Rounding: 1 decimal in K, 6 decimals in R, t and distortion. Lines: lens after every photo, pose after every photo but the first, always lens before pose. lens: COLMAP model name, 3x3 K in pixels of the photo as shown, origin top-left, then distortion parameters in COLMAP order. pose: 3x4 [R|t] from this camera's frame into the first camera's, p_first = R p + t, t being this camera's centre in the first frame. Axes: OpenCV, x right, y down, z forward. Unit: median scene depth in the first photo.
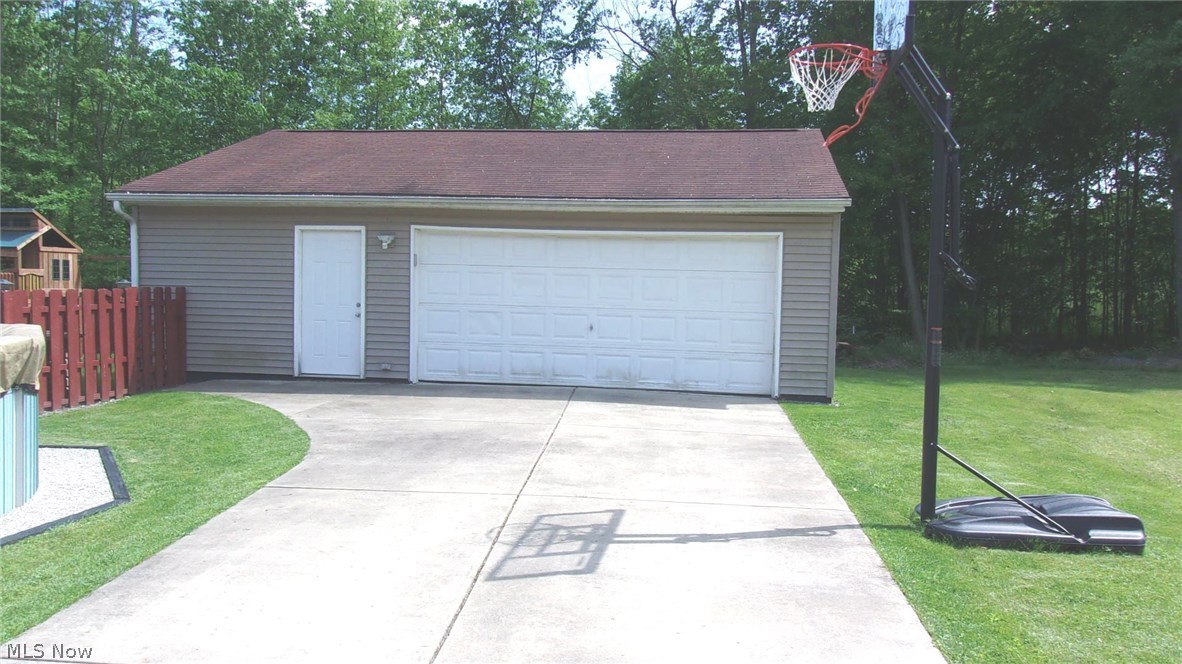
lens RADIAL K [[961.3, 0, 593.9], [0, 961.3, 337.6], [0, 0, 1]] dist [0.000285, -0.004475]
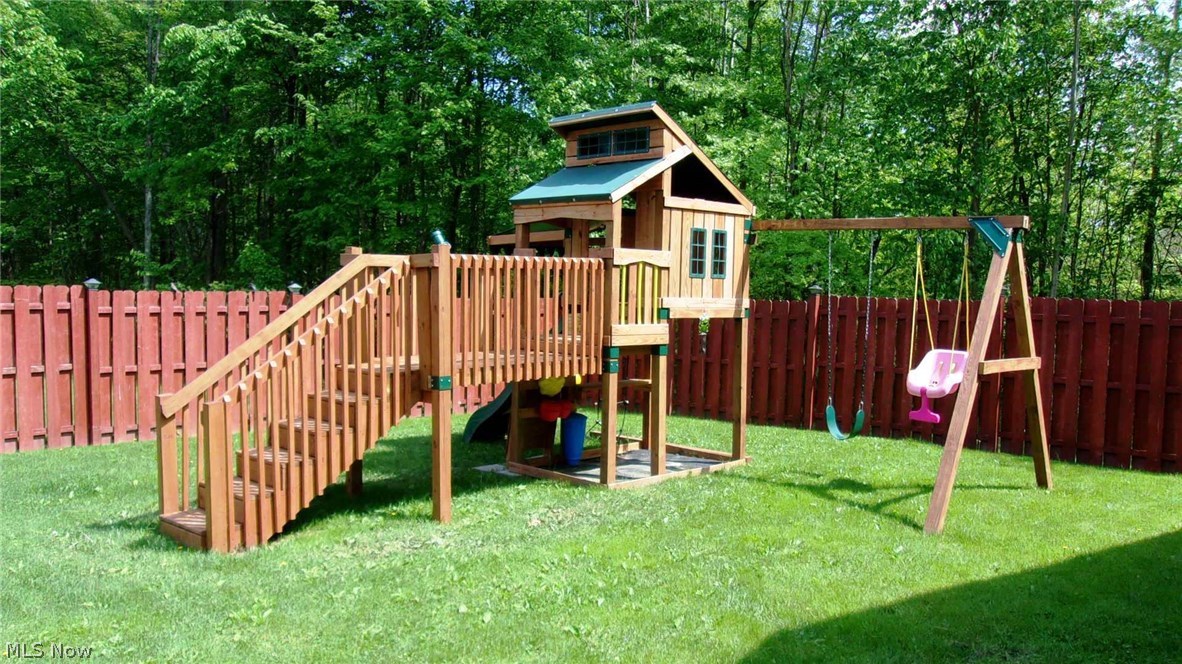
lens RADIAL K [[961.3, 0, 591.5], [0, 961.3, 337.8], [0, 0, 1]] dist [0.000285, -0.004475]
pose [[0.794789, 0.042823, -0.605373, -0.339480], [-0.046806, 0.998862, 0.009206, -0.035102], [0.605078, 0.021018, 0.795889, 0.636081]]
